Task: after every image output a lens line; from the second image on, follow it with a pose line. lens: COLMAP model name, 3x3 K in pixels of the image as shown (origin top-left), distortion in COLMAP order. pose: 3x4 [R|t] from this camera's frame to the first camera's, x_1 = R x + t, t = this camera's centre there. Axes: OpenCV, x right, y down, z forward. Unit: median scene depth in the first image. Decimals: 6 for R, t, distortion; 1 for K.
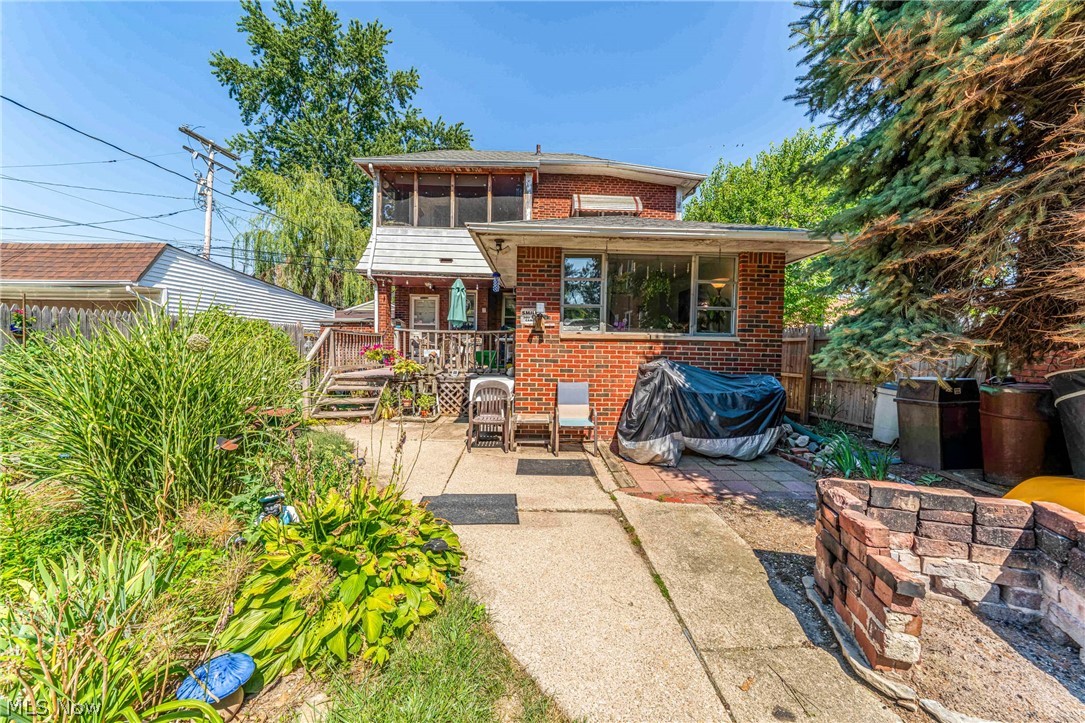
lens RADIAL K [[368.0, 0, 533.3], [0, 368.0, 351.4], [0, 0, 1]] dist [-0.002966, 0.000033]
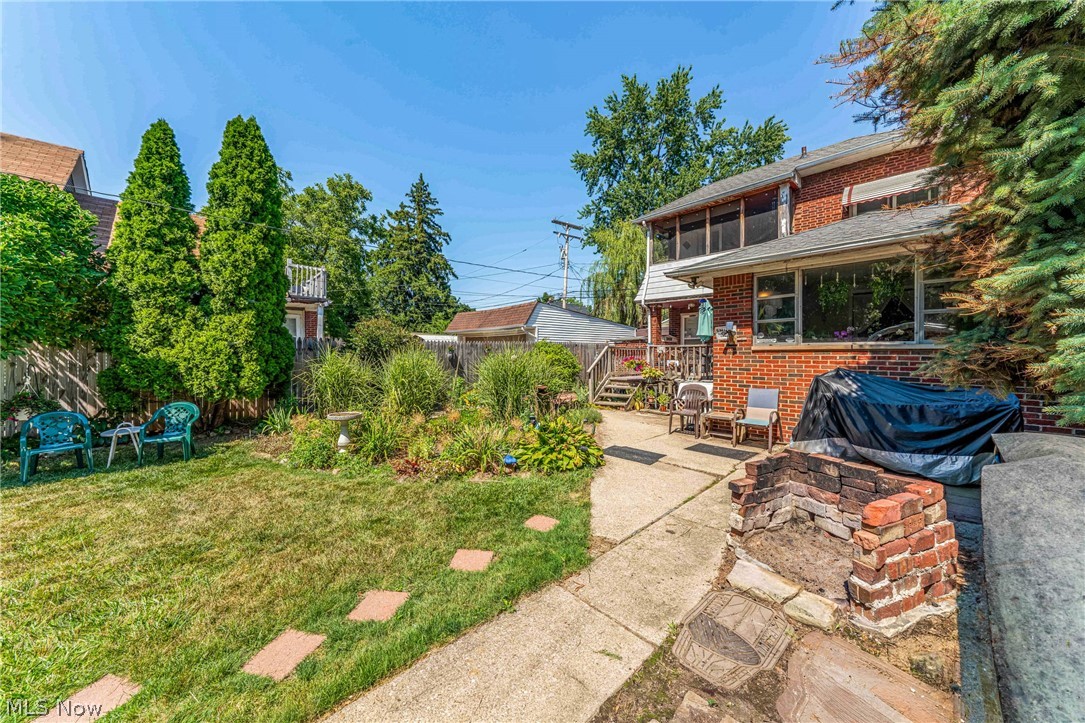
lens RADIAL K [[372.2, 0, 543.9], [0, 372.2, 344.5], [0, 0, 1]] dist [-0.000777, -0.000012]
pose [[0.678908, -0.034925, -0.733392, 0.392330], [0.000790, 0.998902, -0.046838, 0.000847], [0.734223, 0.031219, 0.678191, -0.227030]]
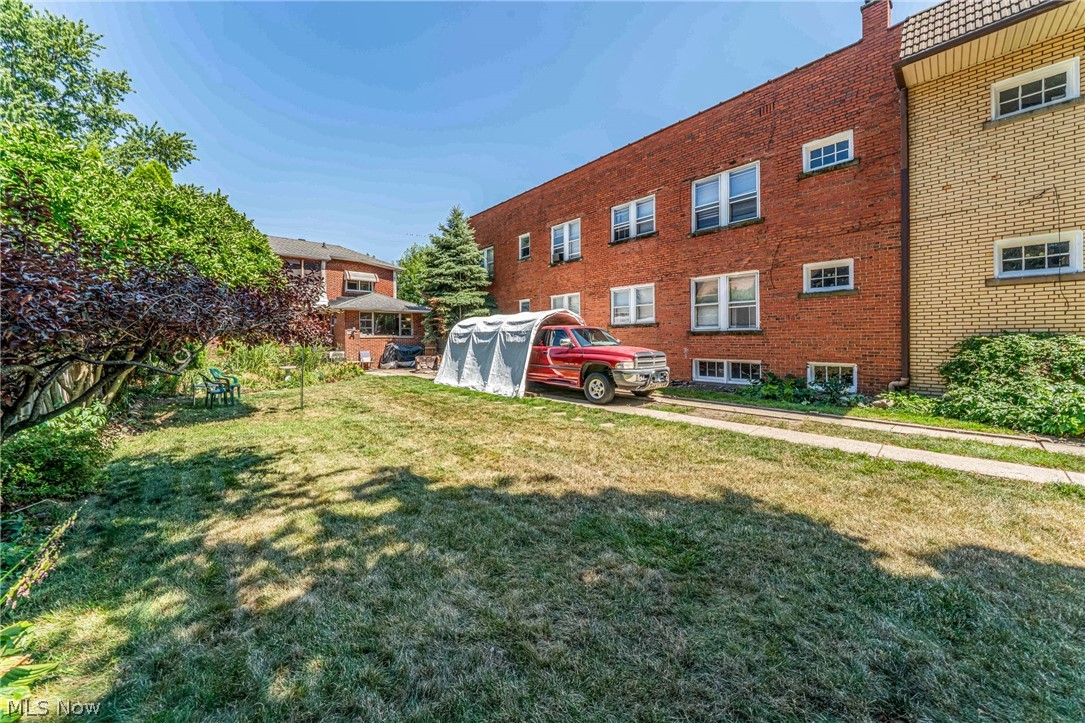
lens RADIAL K [[372.2, 0, 543.9], [0, 372.2, 344.5], [0, 0, 1]] dist [-0.000777, -0.000012]
pose [[0.741847, -0.033735, 0.669720, -0.755670], [0.039378, 0.999202, 0.006713, 0.053920], [-0.669412, 0.021393, 0.742583, -2.075957]]
